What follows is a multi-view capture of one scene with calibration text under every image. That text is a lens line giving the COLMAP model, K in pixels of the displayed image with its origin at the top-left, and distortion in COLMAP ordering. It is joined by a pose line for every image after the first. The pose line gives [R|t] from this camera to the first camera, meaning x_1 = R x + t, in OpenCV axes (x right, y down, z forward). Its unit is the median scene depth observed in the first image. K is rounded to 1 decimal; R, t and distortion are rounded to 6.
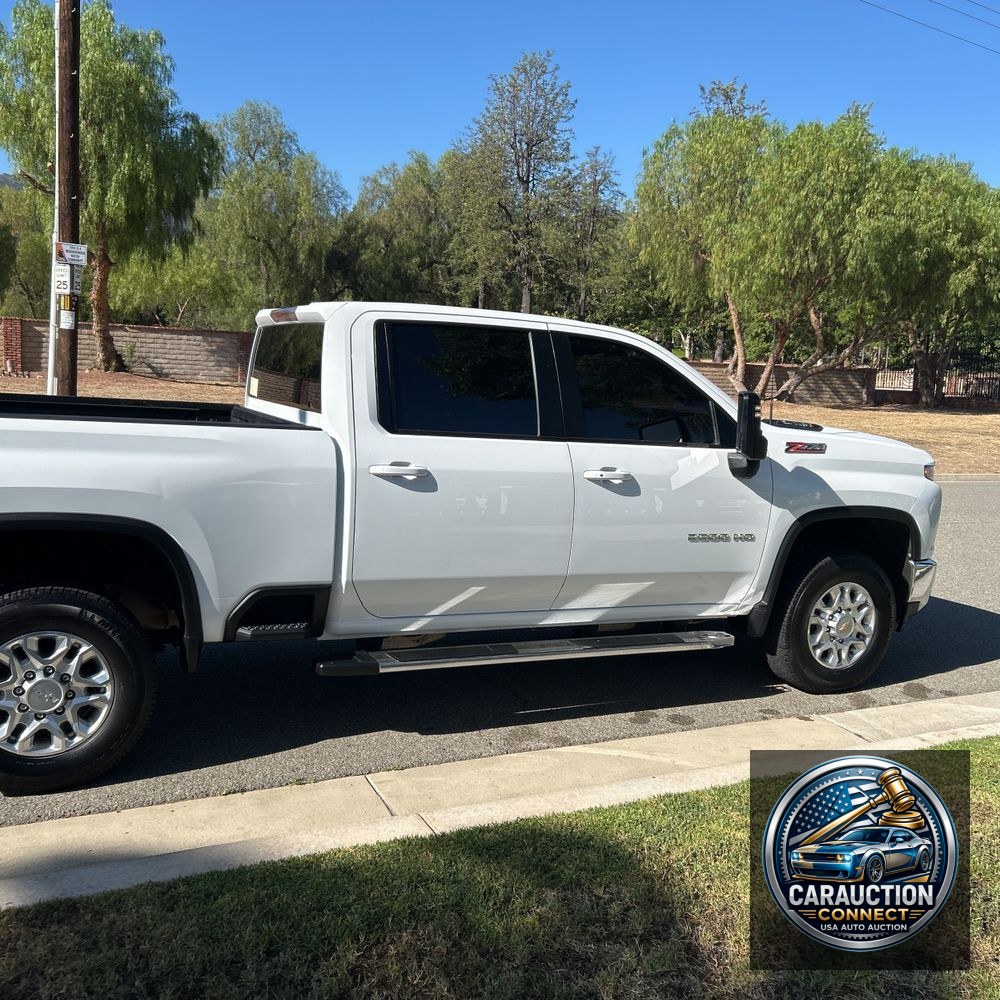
lens RADIAL K [[1007.3, 0, 514.9], [0, 1007.3, 511.1], [0, 0, 1]] dist [0.049725, 0.000000]
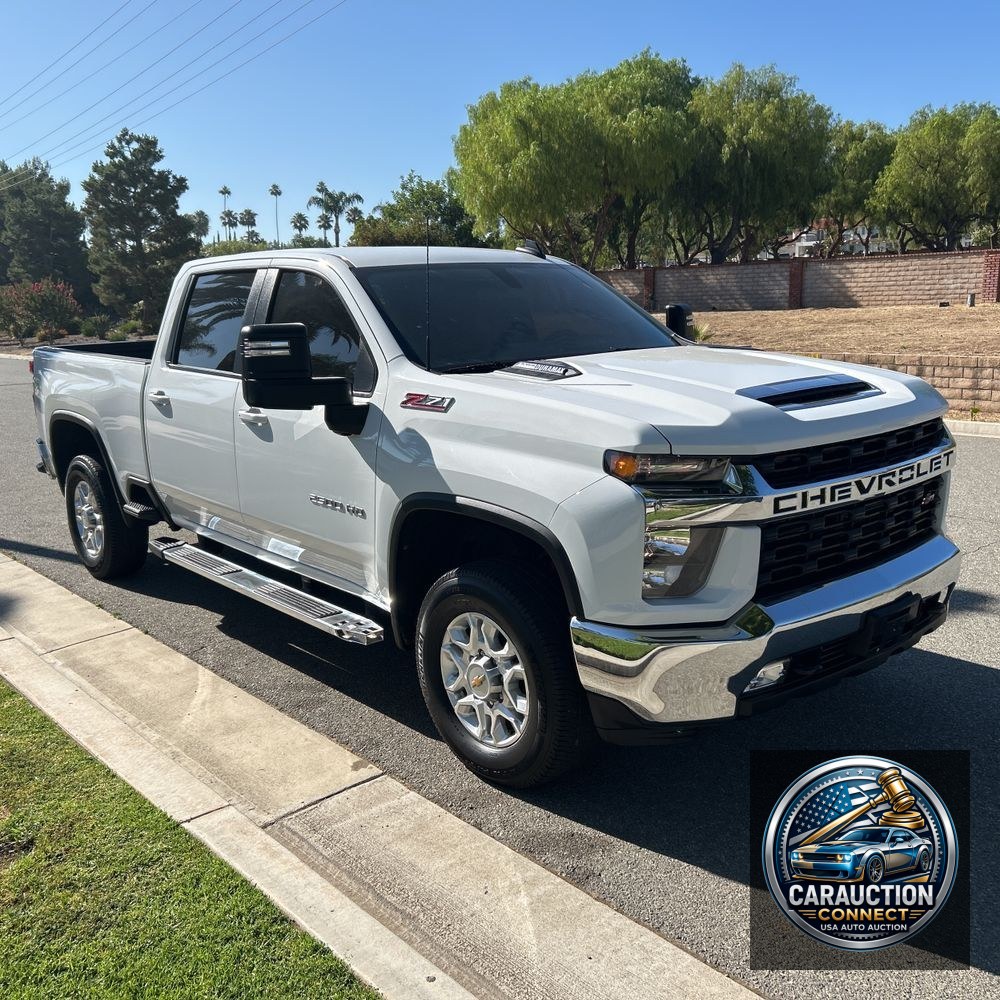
lens RADIAL K [[1014.6, 0, 517.5], [0, 1014.6, 518.0], [0, 0, 1]] dist [0.019774, 0.000000]
pose [[0.275003, 0.155963, -0.948709, 0.952520], [-0.090314, 0.986582, 0.136010, -0.082221], [0.957192, 0.048279, 0.285399, 0.844840]]
